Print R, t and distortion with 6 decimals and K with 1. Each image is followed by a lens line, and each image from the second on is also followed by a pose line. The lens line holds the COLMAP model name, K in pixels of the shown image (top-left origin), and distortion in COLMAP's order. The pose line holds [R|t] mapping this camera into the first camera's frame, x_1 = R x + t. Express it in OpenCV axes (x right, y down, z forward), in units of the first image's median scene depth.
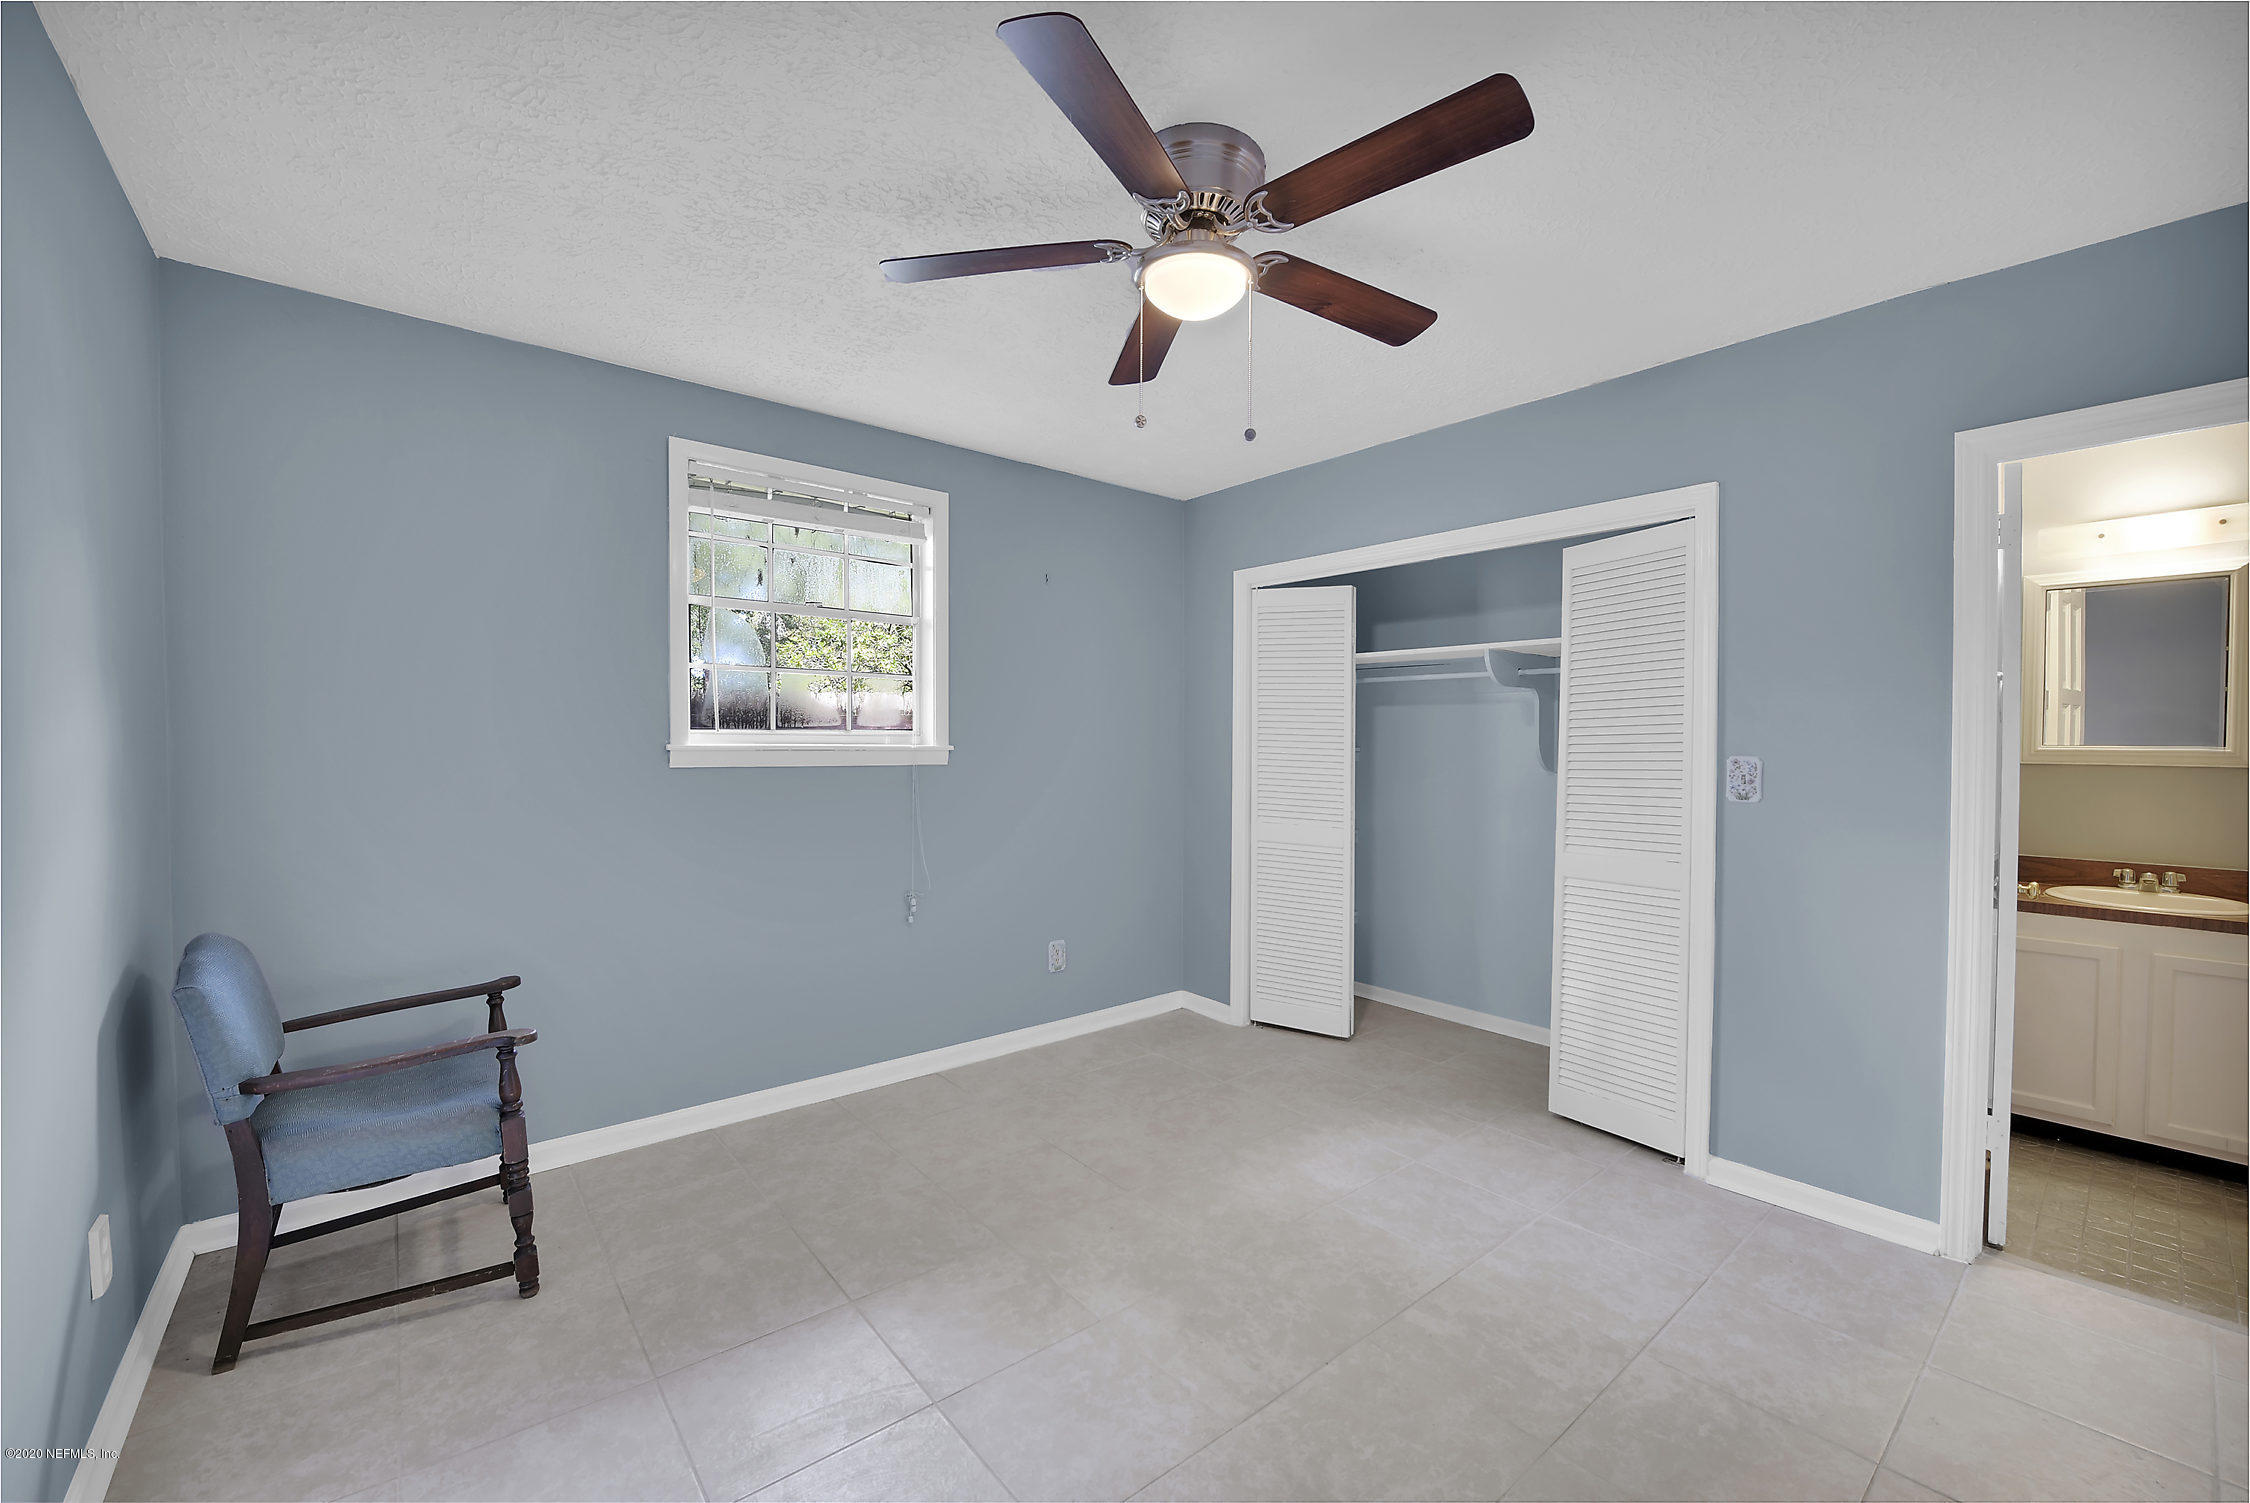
lens RADIAL K [[918.4, 0, 1134.4], [0, 918.4, 763.2], [0, 0, 1]] dist [-0.009450, -0.000350]
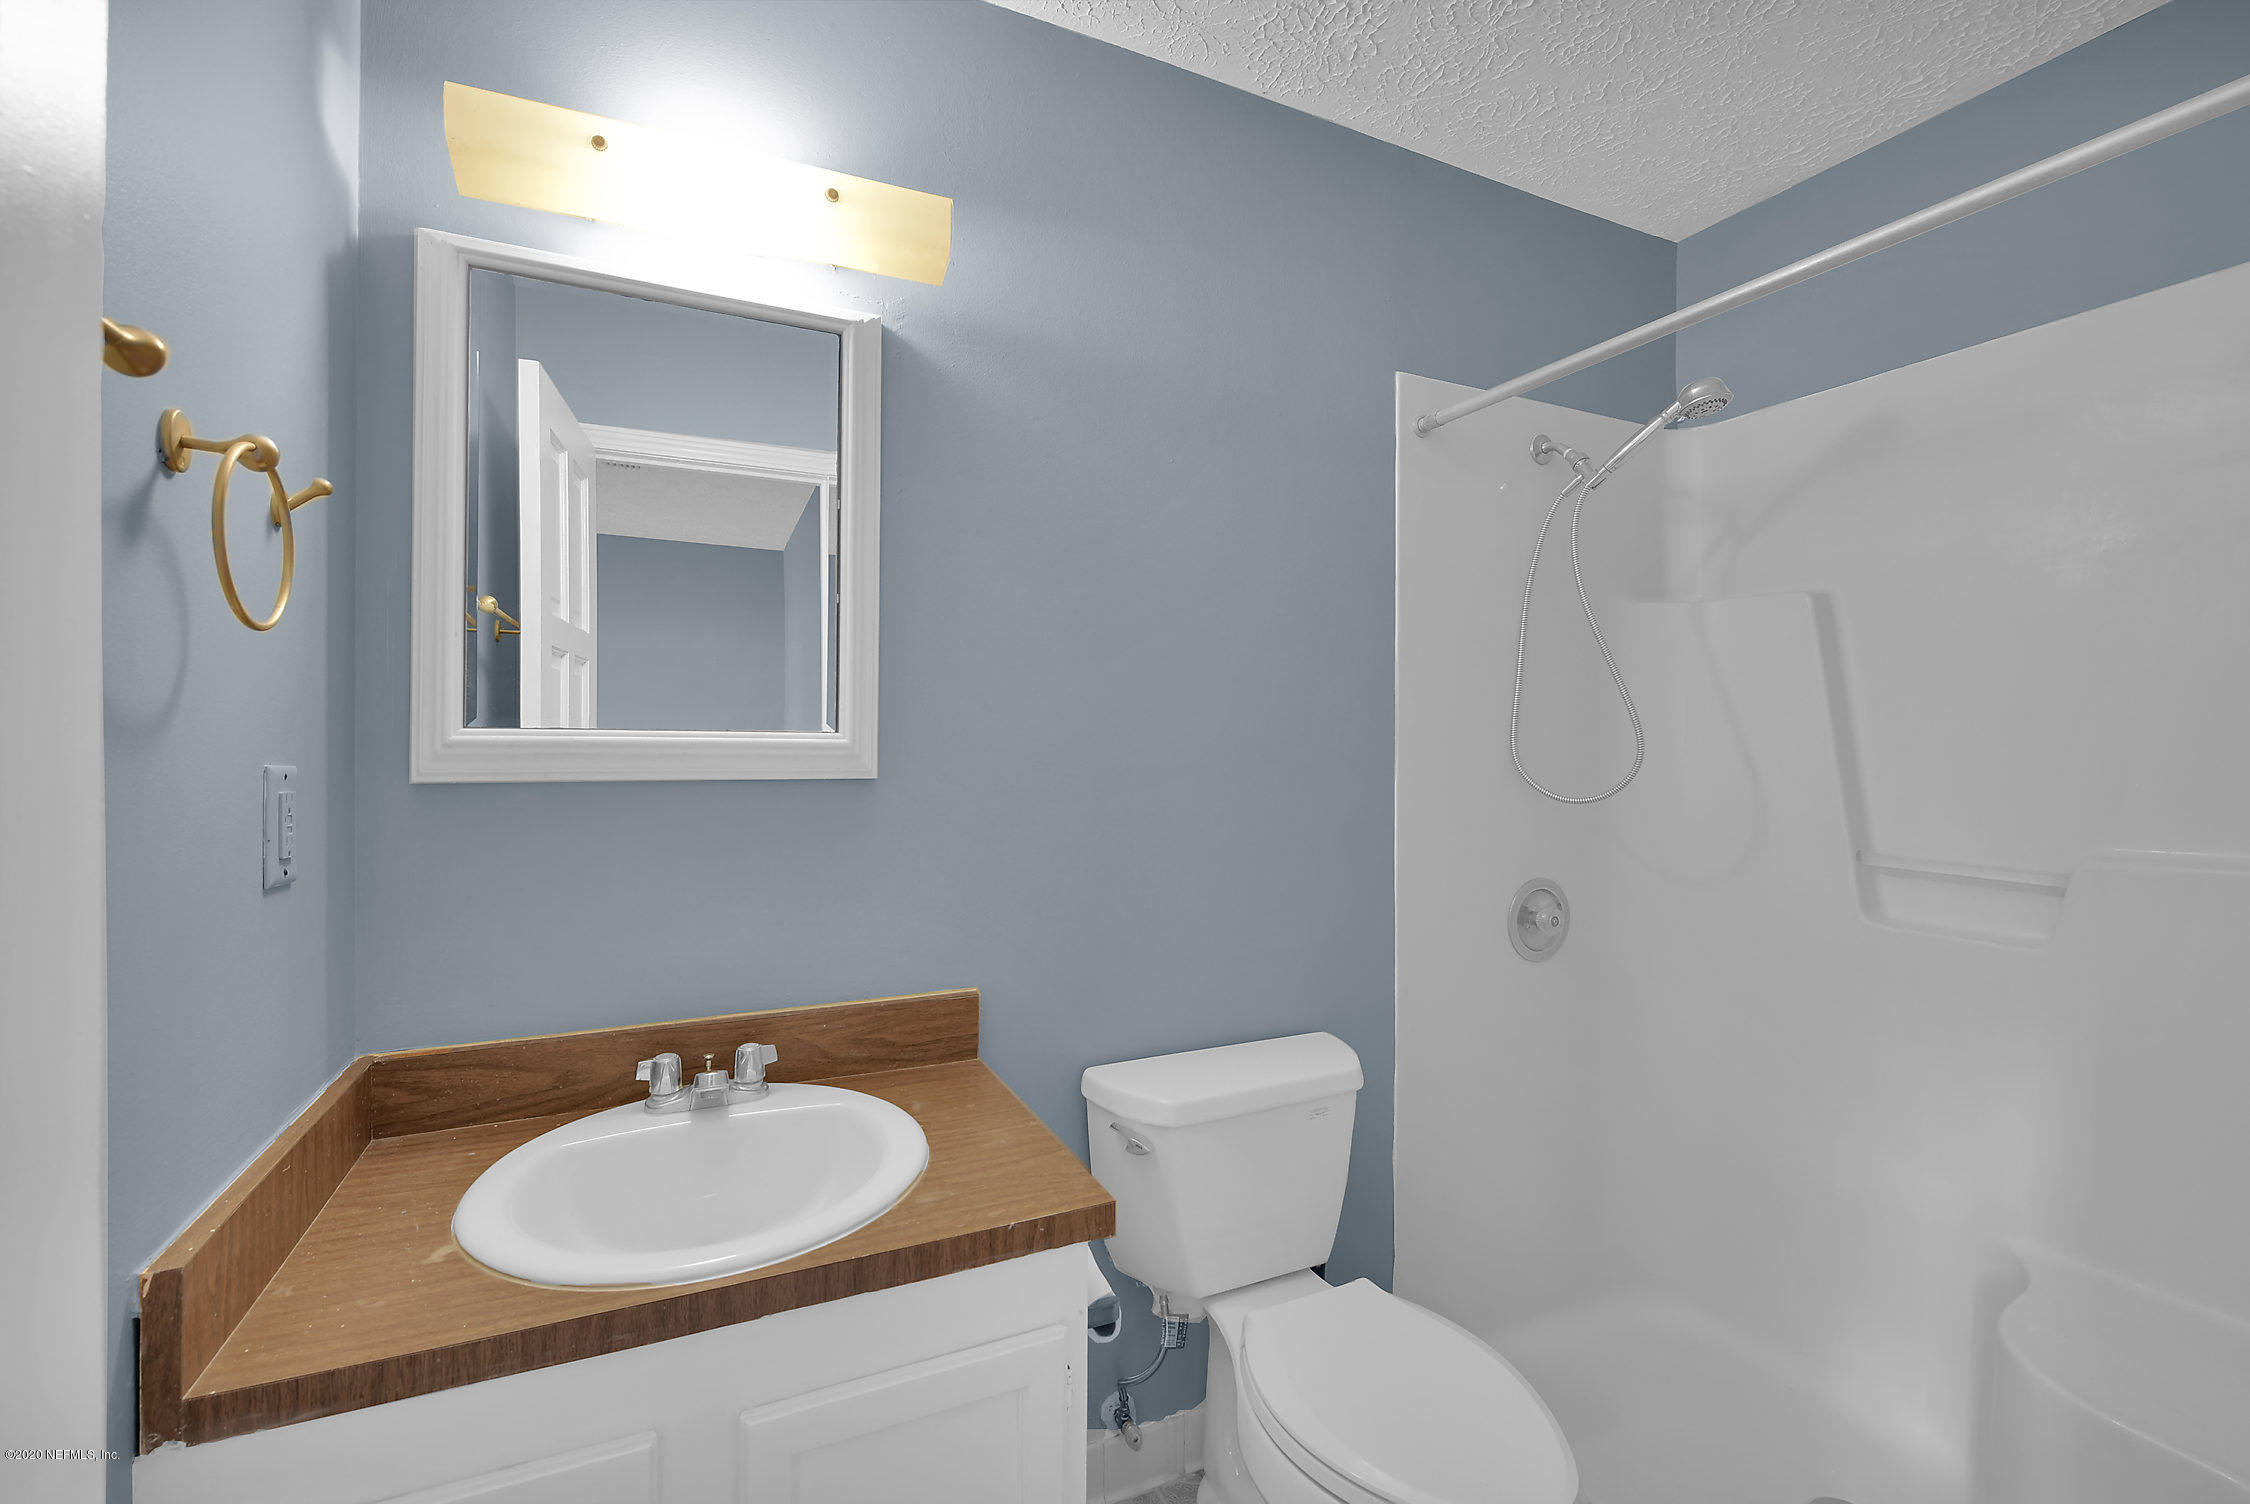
lens RADIAL K [[936.3, 0, 1134.9], [0, 936.3, 728.9], [0, 0, 1]] dist [-0.001343, -0.000415]
pose [[0.257704, 0.005541, 0.966208, 0.468582], [0.017591, 0.999791, -0.010425, -0.006814], [-0.966064, 0.019684, 0.257553, 0.431940]]
